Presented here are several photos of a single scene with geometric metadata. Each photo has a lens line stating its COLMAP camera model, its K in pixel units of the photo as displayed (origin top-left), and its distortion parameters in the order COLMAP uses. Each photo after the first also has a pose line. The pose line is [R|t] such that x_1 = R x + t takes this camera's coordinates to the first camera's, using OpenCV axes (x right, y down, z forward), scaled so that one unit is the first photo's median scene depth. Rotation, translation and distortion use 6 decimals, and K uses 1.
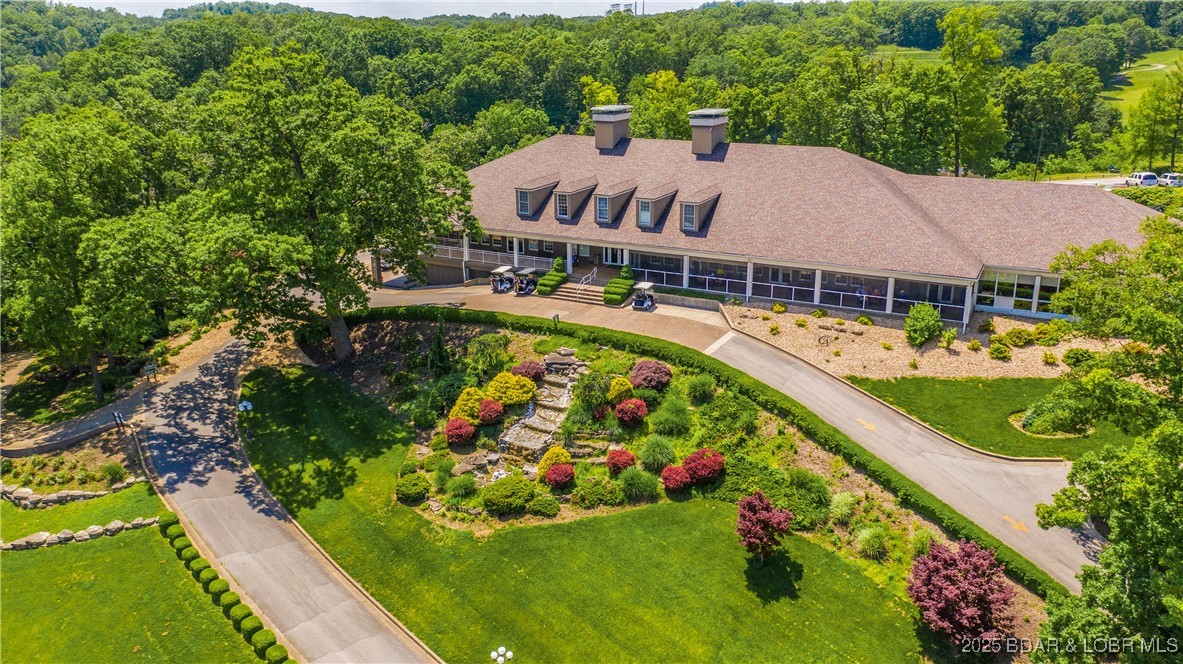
lens RADIAL K [[947.8, 0, 591.0], [0, 947.8, 332.2], [0, 0, 1]] dist [-0.011320, 0.013630]
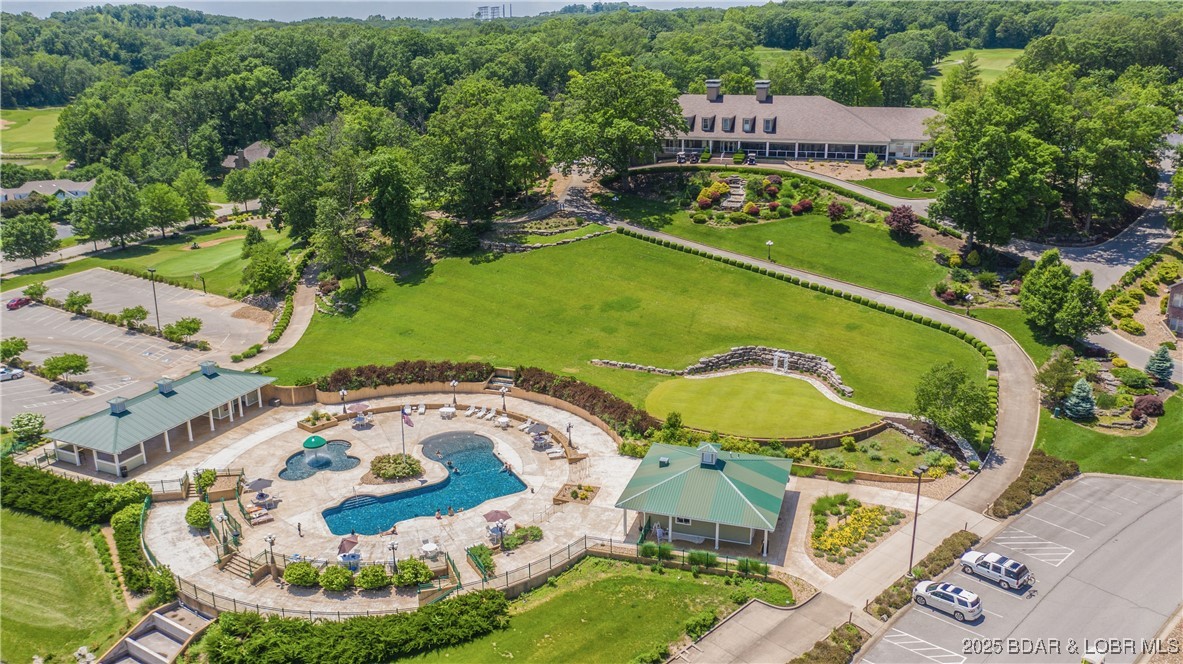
lens RADIAL K [[947.8, 0, 592.1], [0, 947.8, 331.7], [0, 0, 1]] dist [-0.011320, 0.013630]
pose [[0.986602, -0.050629, 0.155089, -0.693761], [0.050634, 0.998710, 0.003919, 0.345912], [-0.155087, 0.003986, 0.987893, -1.198945]]
